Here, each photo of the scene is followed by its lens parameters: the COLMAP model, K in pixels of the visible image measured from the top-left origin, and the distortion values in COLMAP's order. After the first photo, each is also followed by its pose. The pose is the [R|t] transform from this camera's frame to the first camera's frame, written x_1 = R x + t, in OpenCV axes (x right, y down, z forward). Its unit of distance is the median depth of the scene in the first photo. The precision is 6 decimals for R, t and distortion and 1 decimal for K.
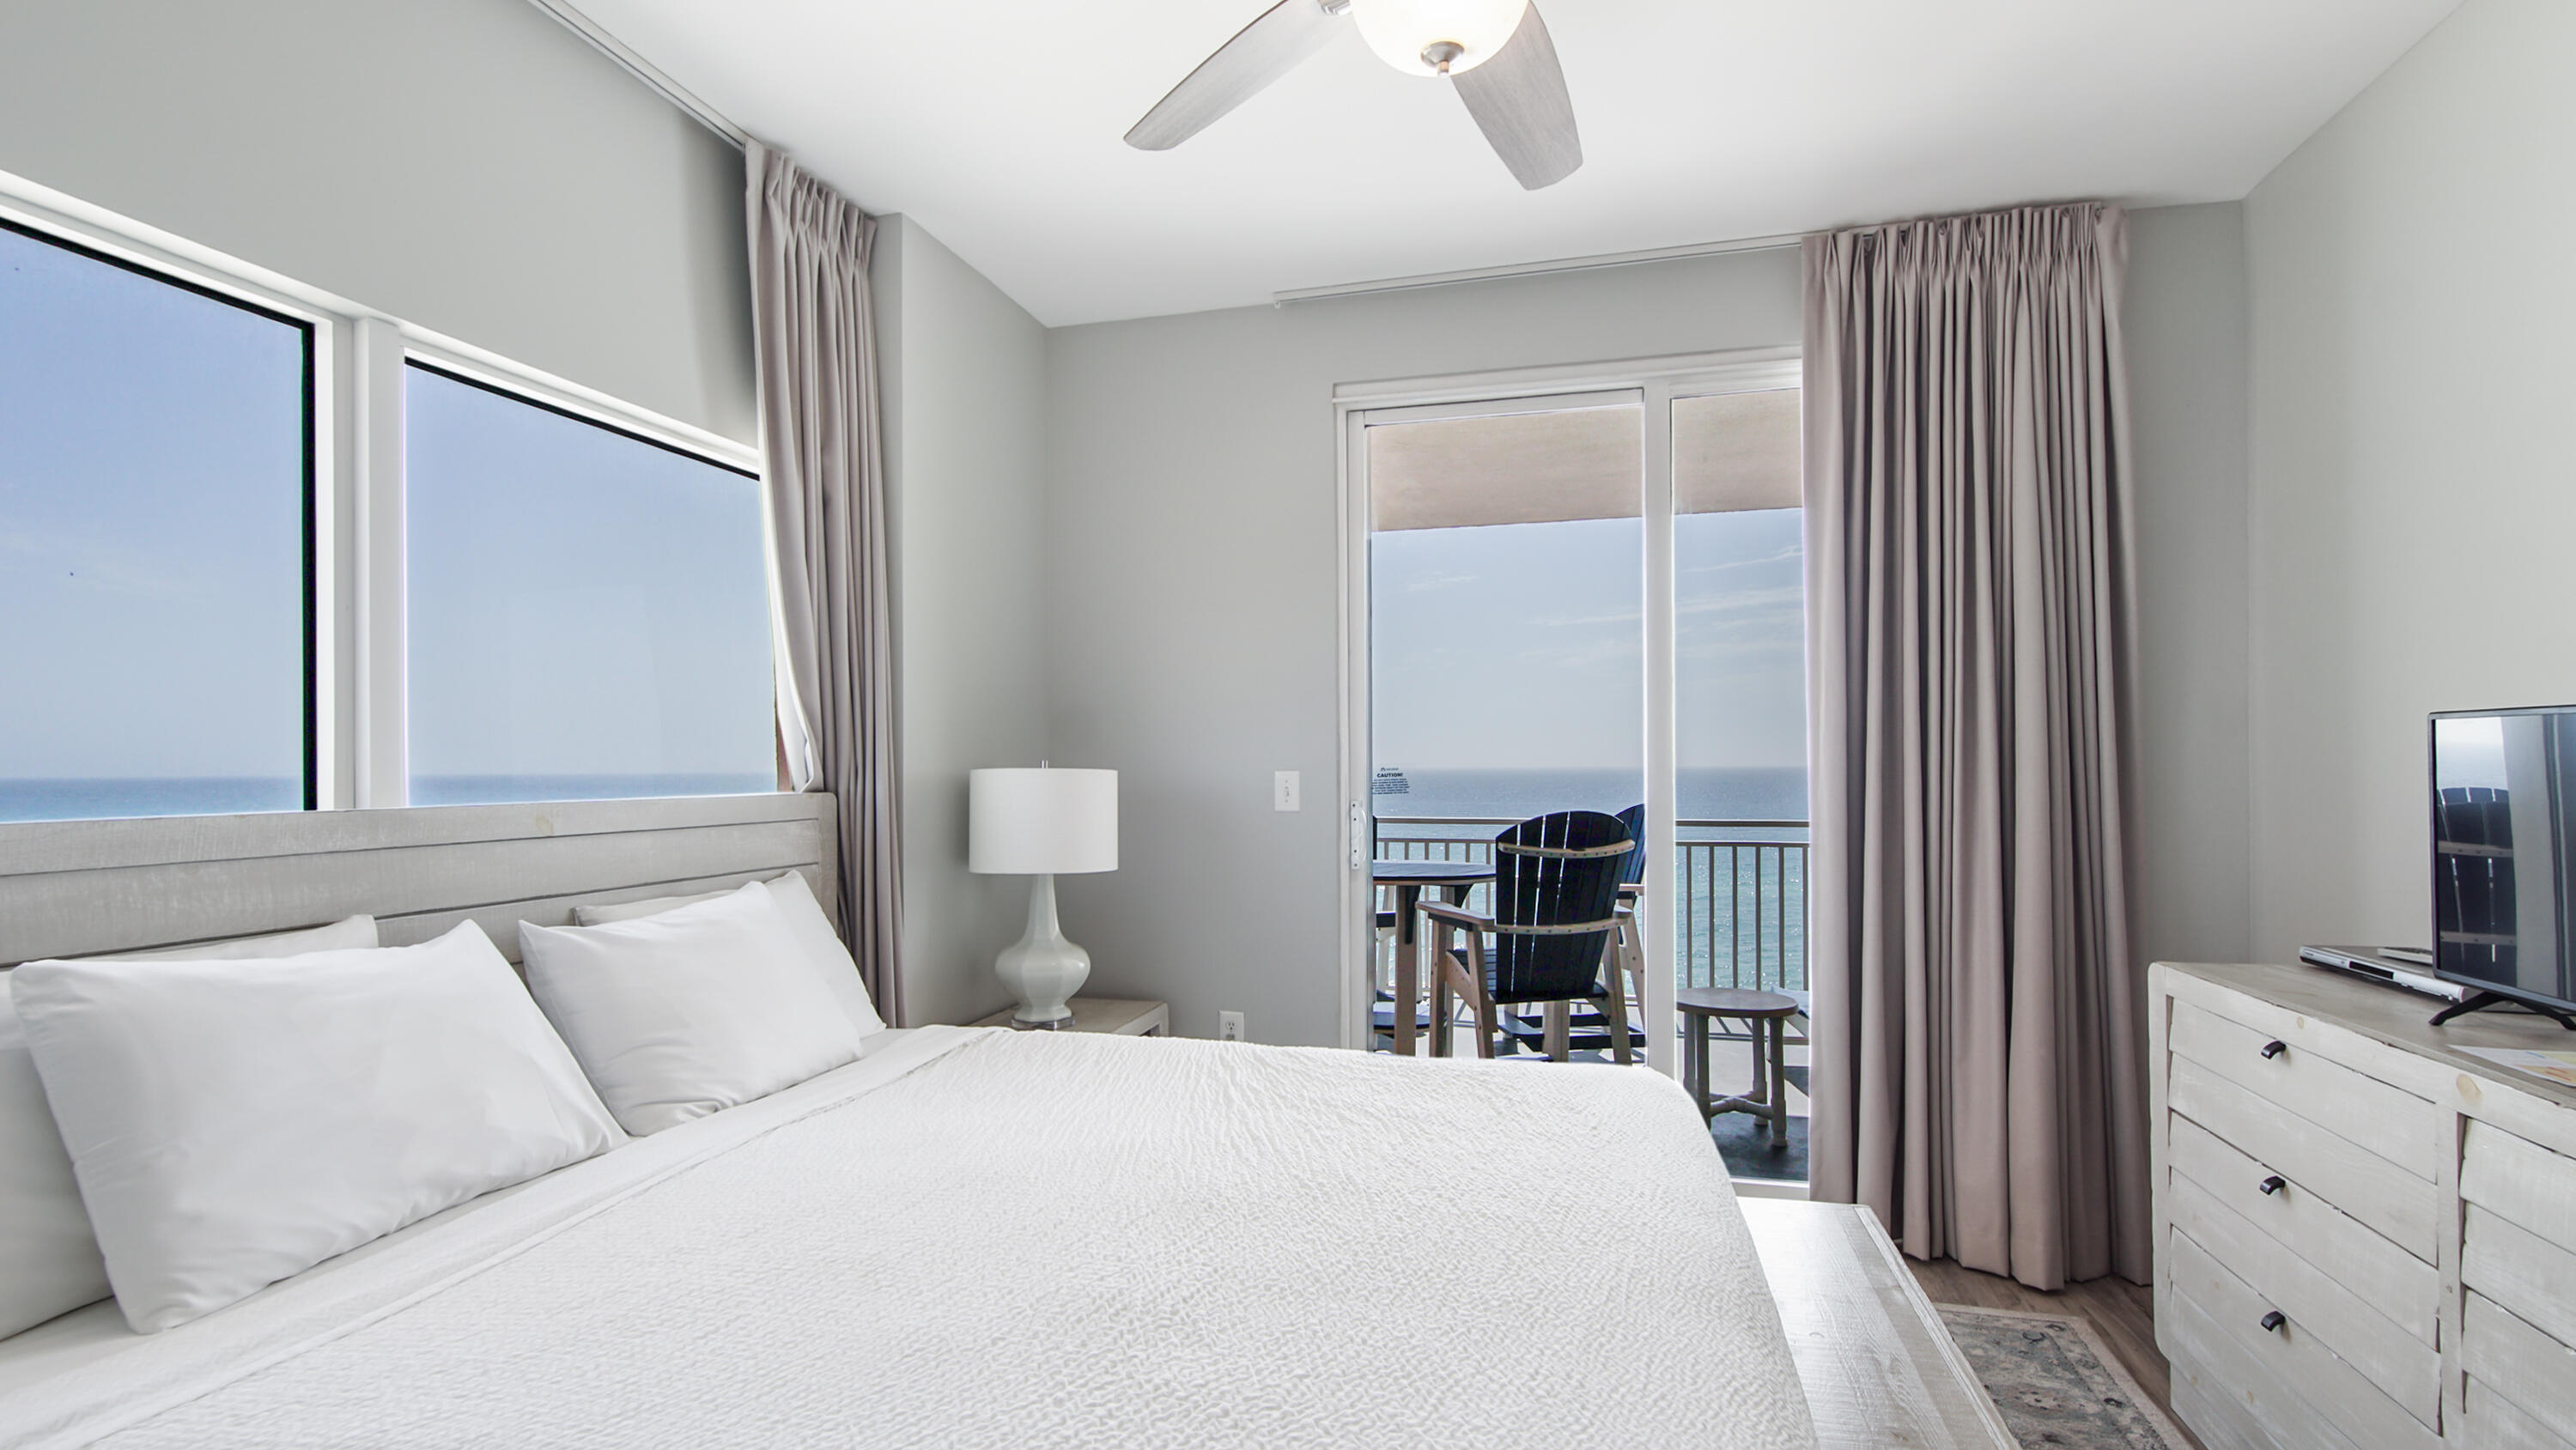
lens RADIAL K [[1159.1, 0, 1297.1], [0, 1159.1, 750.2], [0, 0, 1]] dist [-0.011278, 0.003219]
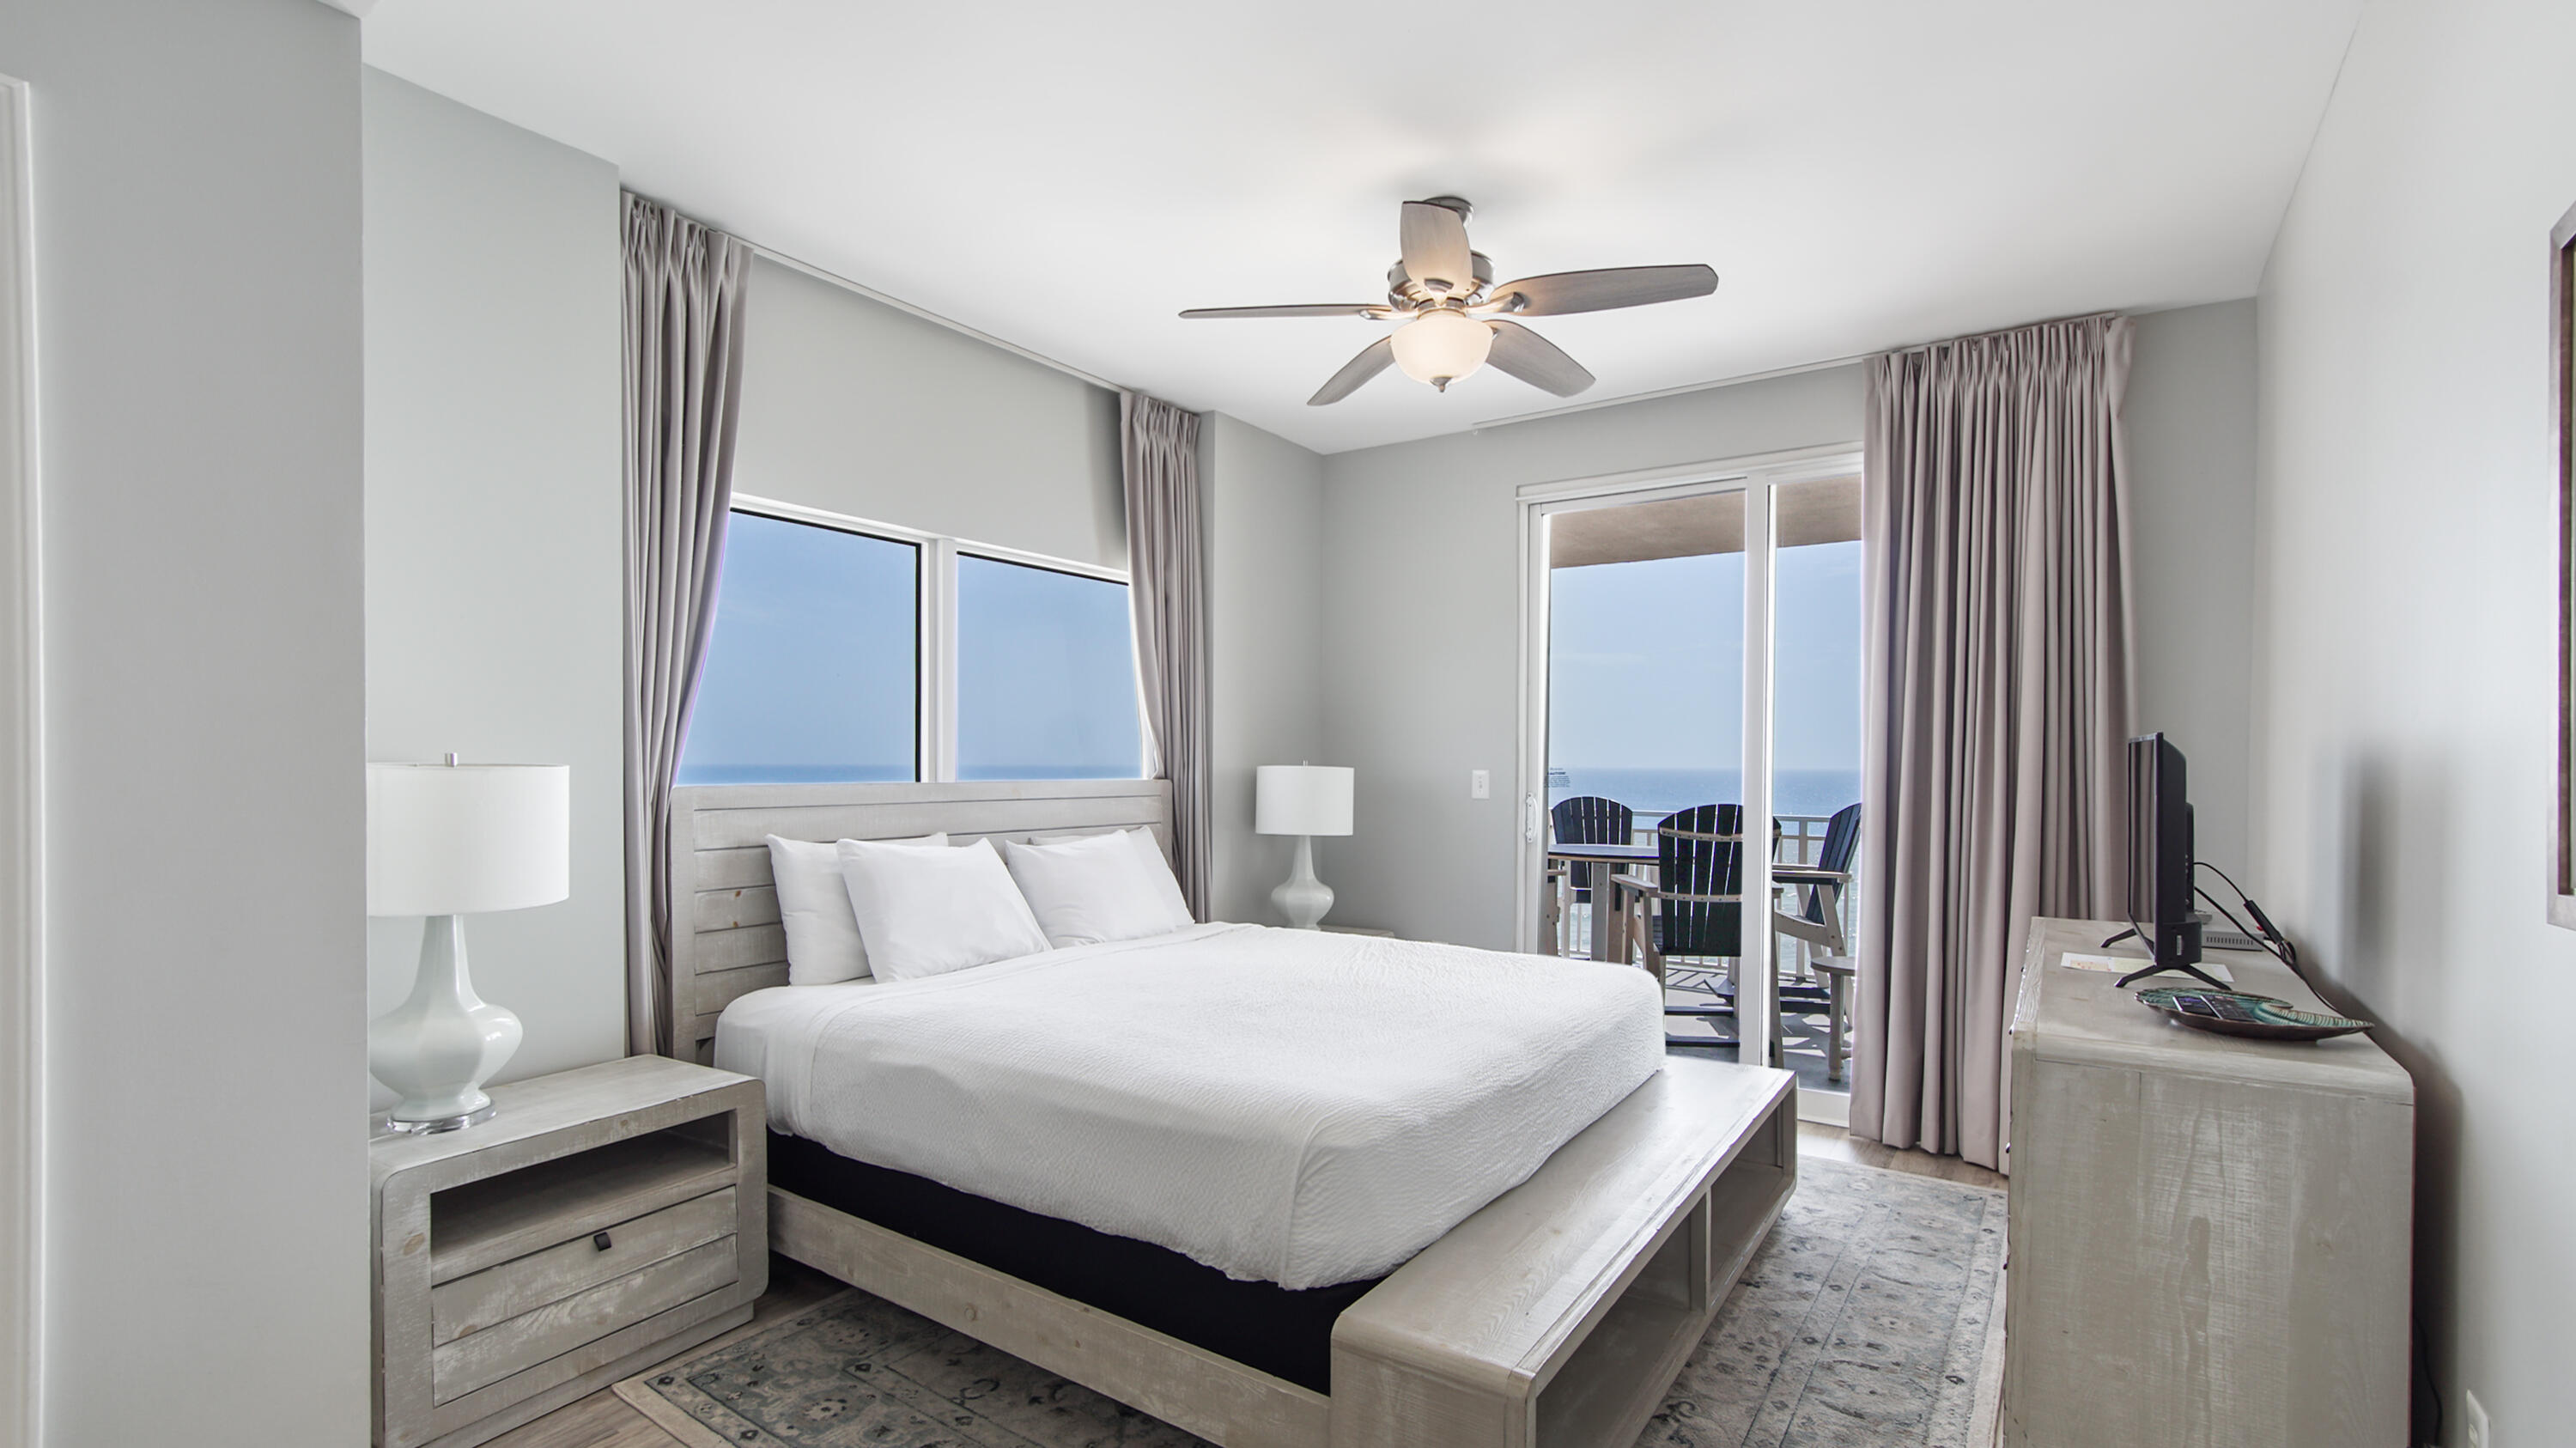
lens RADIAL K [[1159.3, 0, 1279.9], [0, 1159.3, 746.2], [0, 0, 1]] dist [-0.011278, 0.003219]
pose [[0.940125, 0.005771, -0.340781, 0.286070], [-0.005976, 0.999982, 0.000446, -0.010670], [0.340778, 0.001617, 0.940143, -0.456721]]
